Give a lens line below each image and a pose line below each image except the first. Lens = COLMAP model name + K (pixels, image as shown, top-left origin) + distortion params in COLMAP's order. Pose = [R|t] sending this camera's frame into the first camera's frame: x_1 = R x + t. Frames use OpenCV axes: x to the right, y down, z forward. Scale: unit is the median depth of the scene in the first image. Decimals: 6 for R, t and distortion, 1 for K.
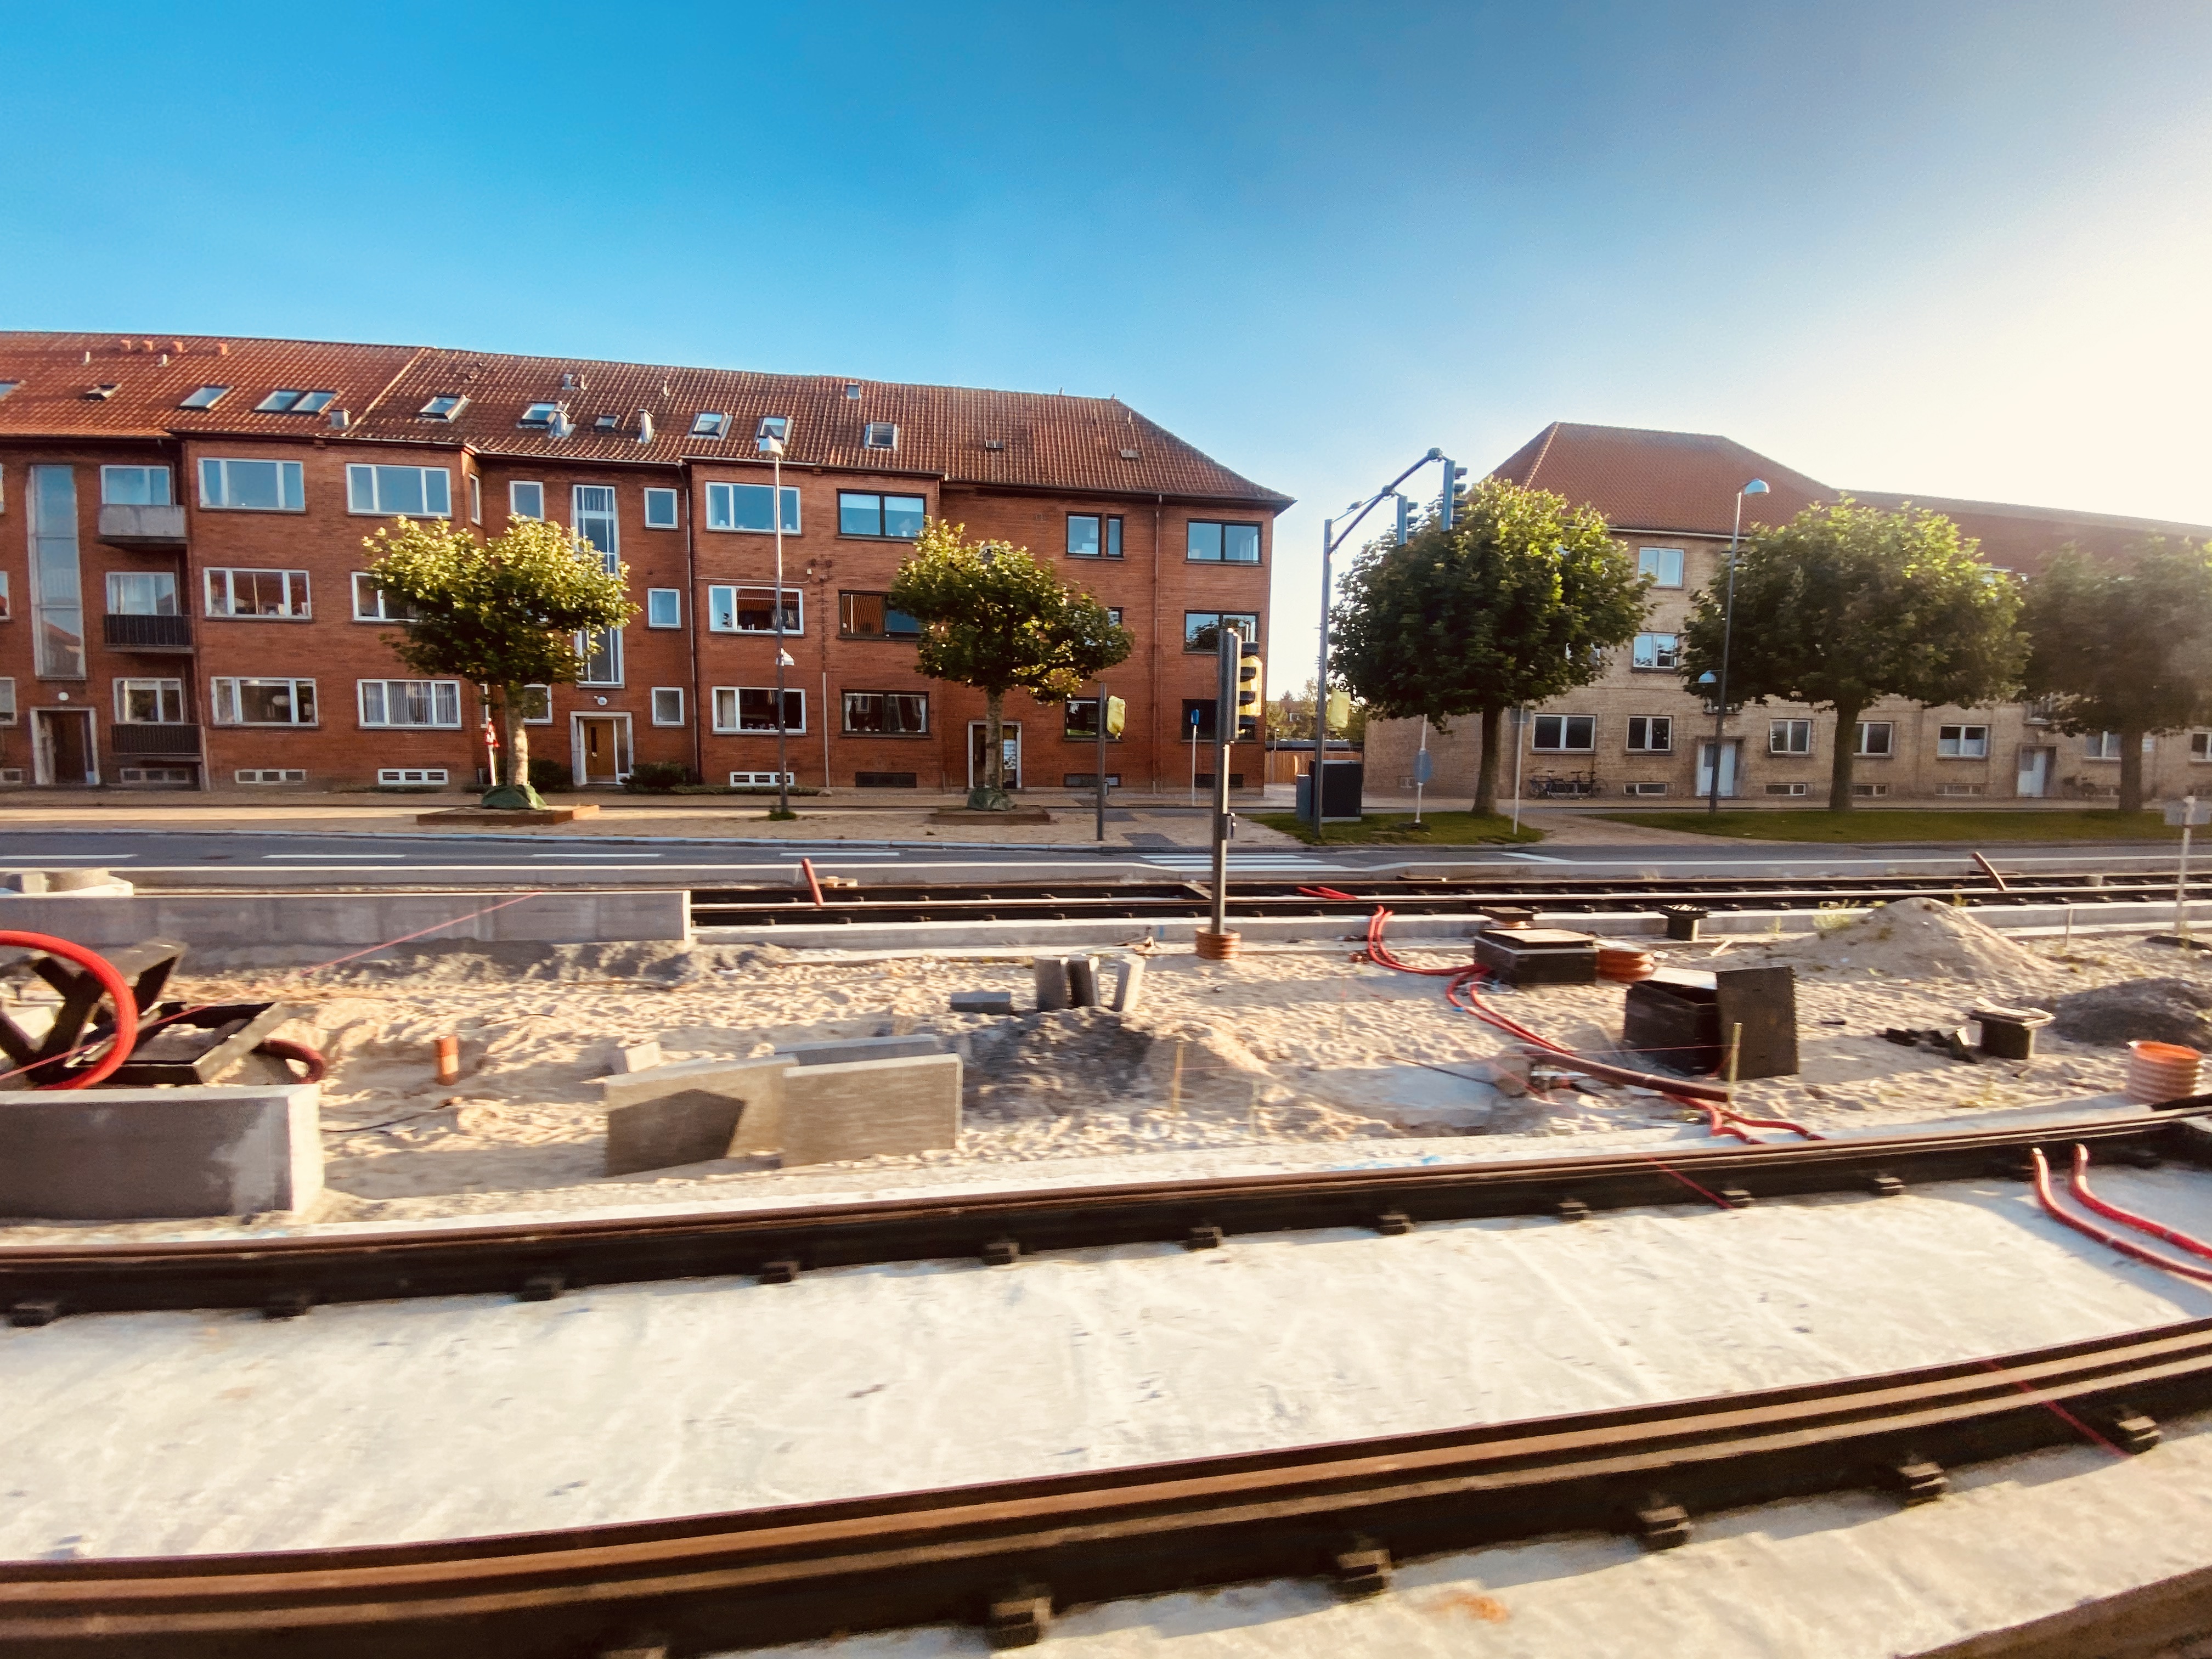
lens RADIAL K [[1009.8, 0, 1107.8], [0, 1009.8, 833.0], [0, 0, 1]] dist [-0.005095, -0.008562]
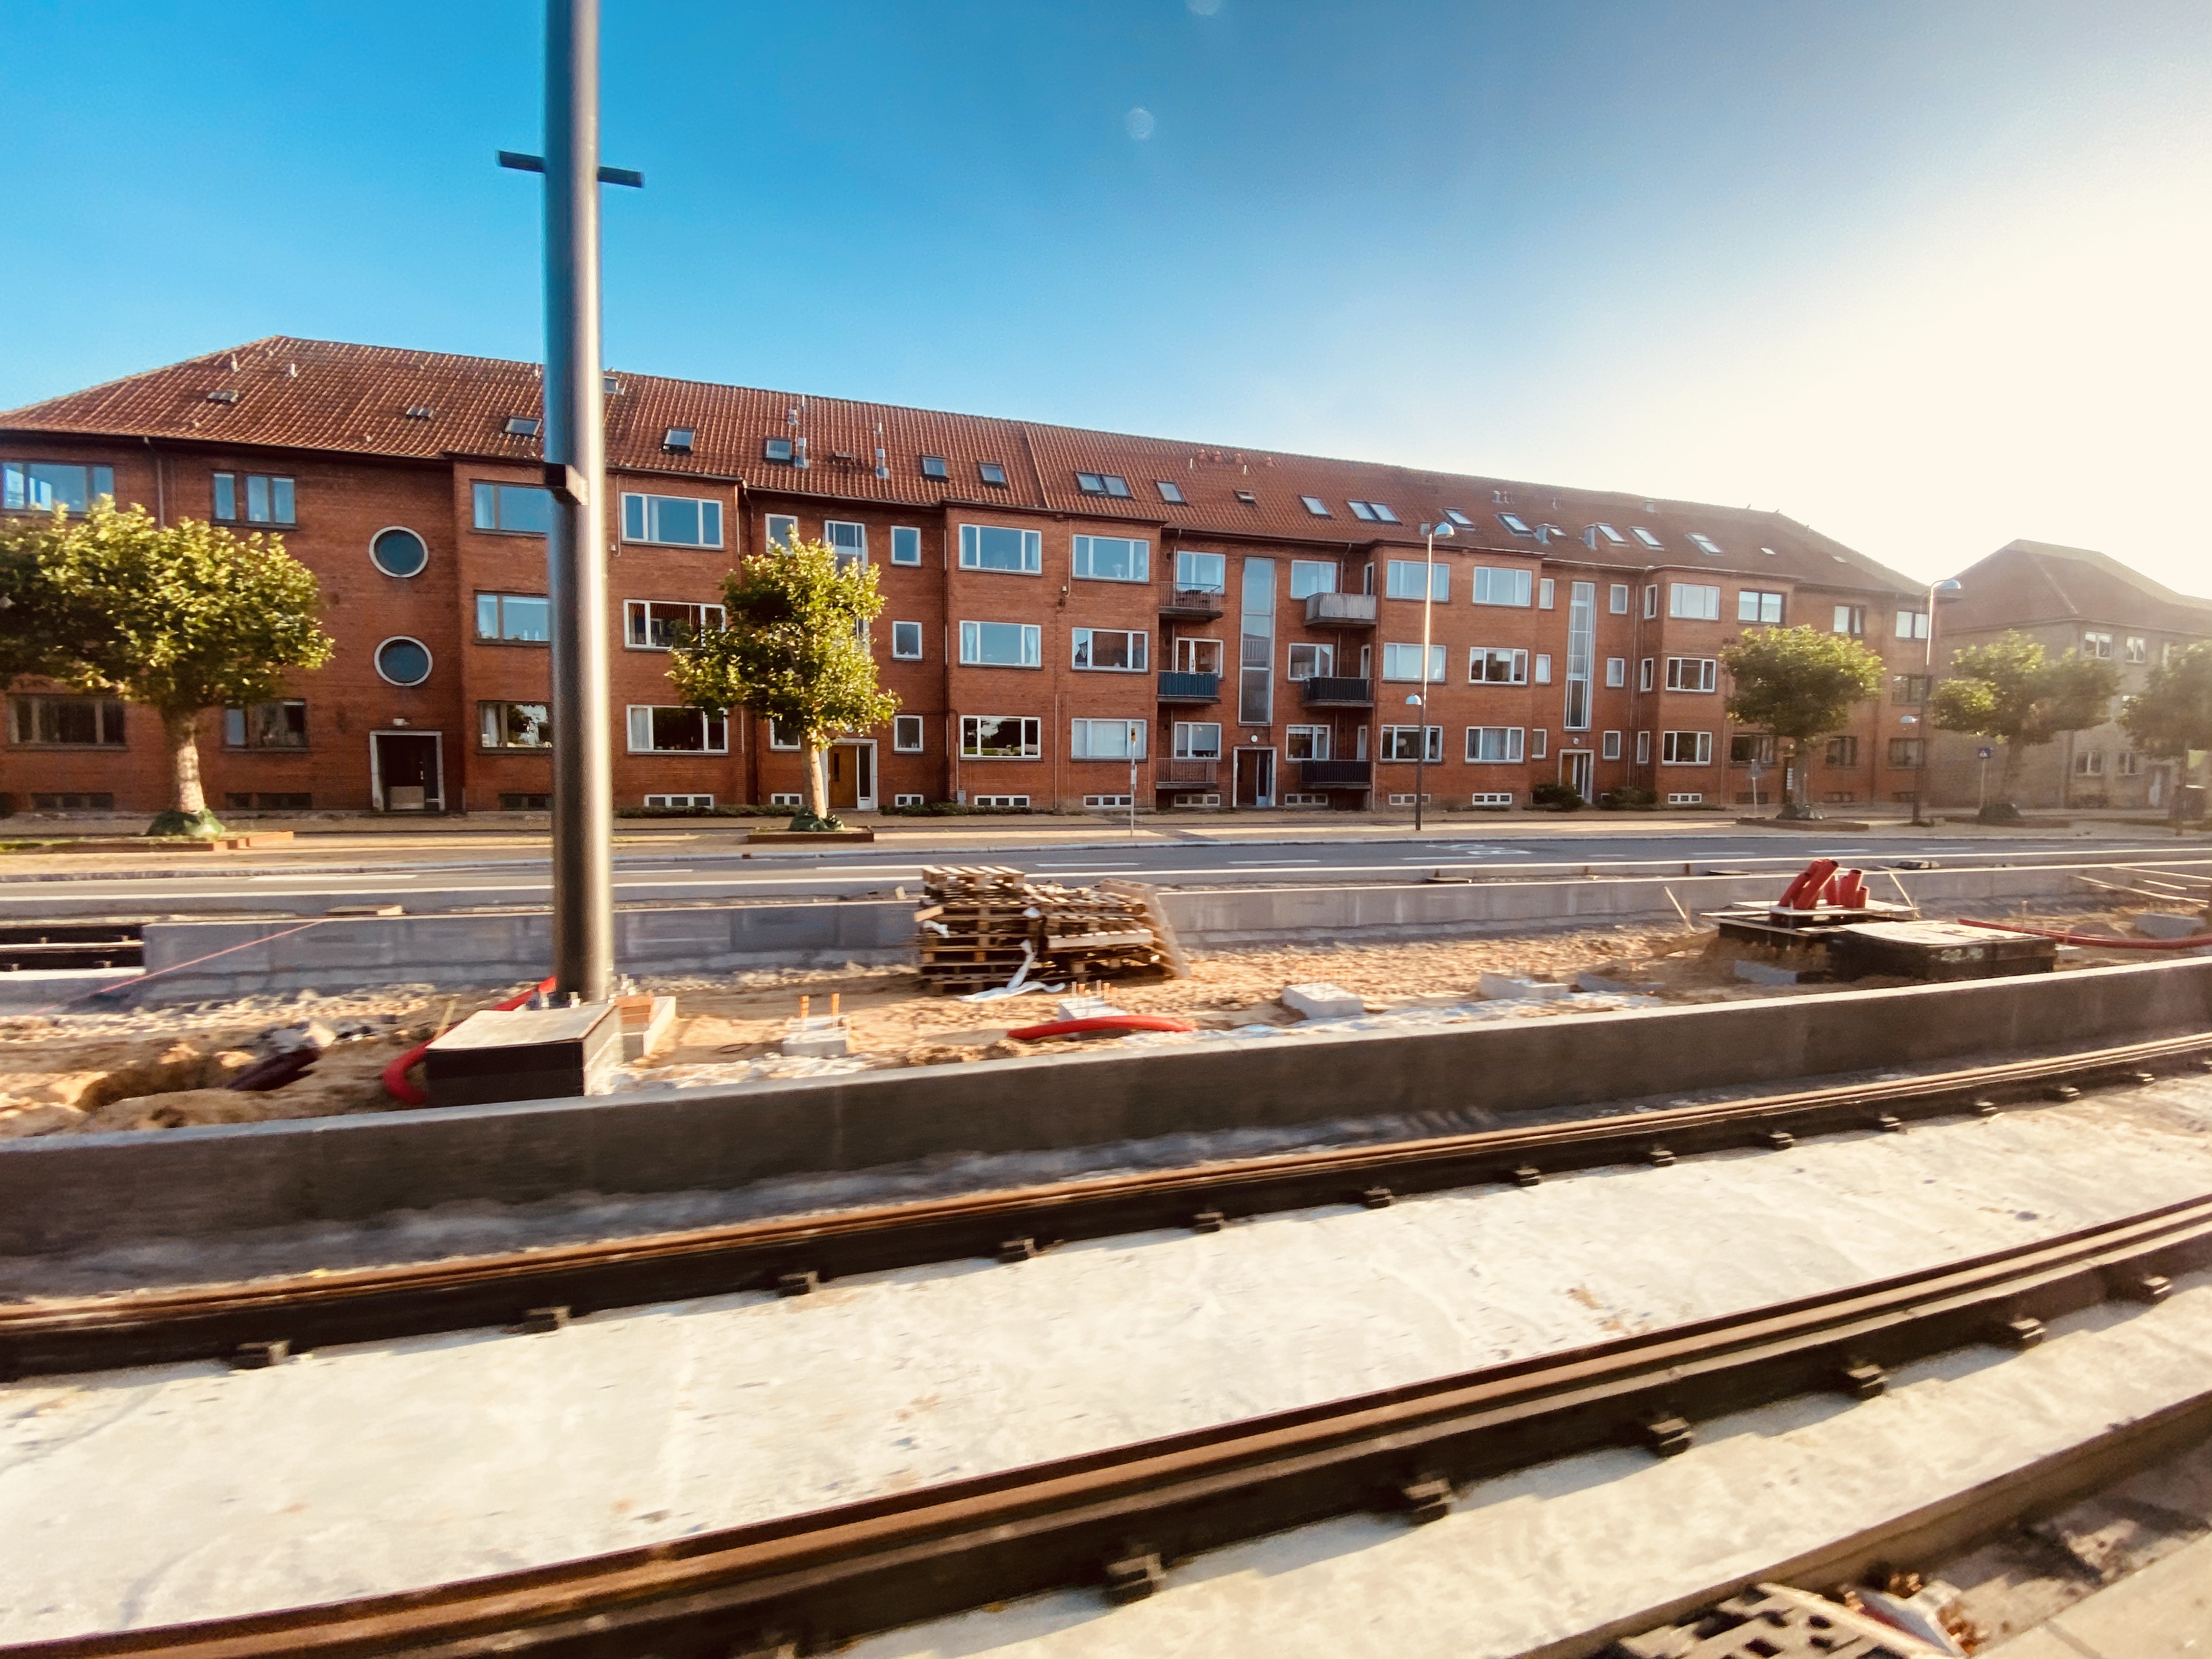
lens RADIAL K [[1009.8, 0, 1052.9], [0, 1009.8, 853.7], [0, 0, 1]] dist [-0.005095, -0.008562]
pose [[0.991122, -0.017201, 0.131840, -1.396169], [0.016419, 0.999841, 0.007021, -0.001532], [-0.131939, -0.004794, 0.991246, -0.251877]]
